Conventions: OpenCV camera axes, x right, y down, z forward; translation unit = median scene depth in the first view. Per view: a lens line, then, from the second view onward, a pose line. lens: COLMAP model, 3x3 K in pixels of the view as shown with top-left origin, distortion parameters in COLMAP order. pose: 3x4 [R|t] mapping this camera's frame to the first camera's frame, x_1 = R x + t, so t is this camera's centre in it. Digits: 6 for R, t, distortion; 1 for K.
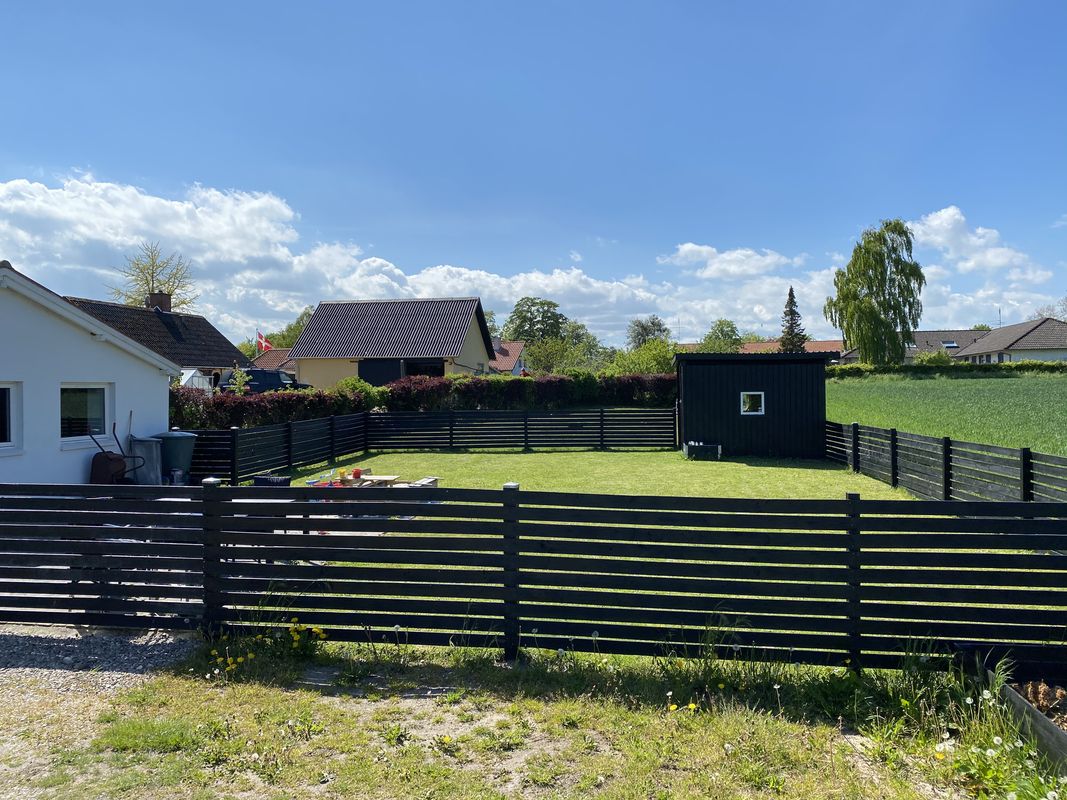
lens RADIAL K [[812.3, 0, 530.7], [0, 812.3, 398.5], [0, 0, 1]] dist [0.014890, -0.001190]
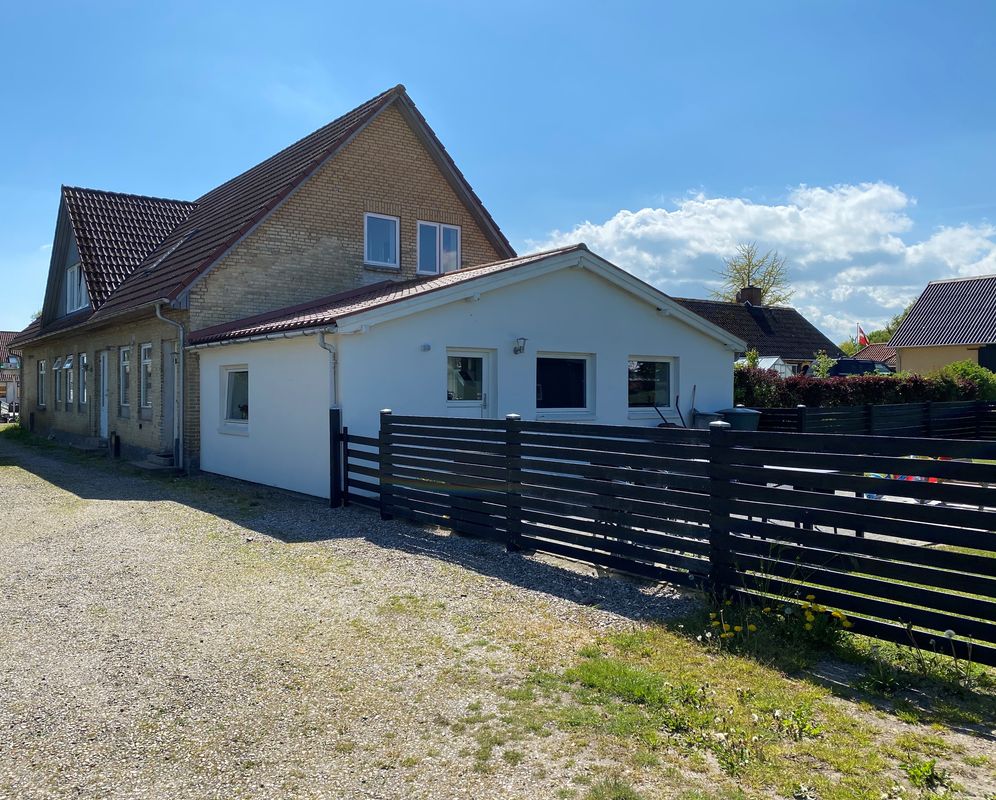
lens RADIAL K [[809.9, 0, 446.3], [0, 809.9, 398.7], [0, 0, 1]] dist [-0.000258, -0.000613]
pose [[0.697794, 0.007888, -0.716255, 0.032888], [-0.009824, 0.999951, 0.001441, 0.076680], [0.716231, 0.006031, 0.697837, 0.177422]]
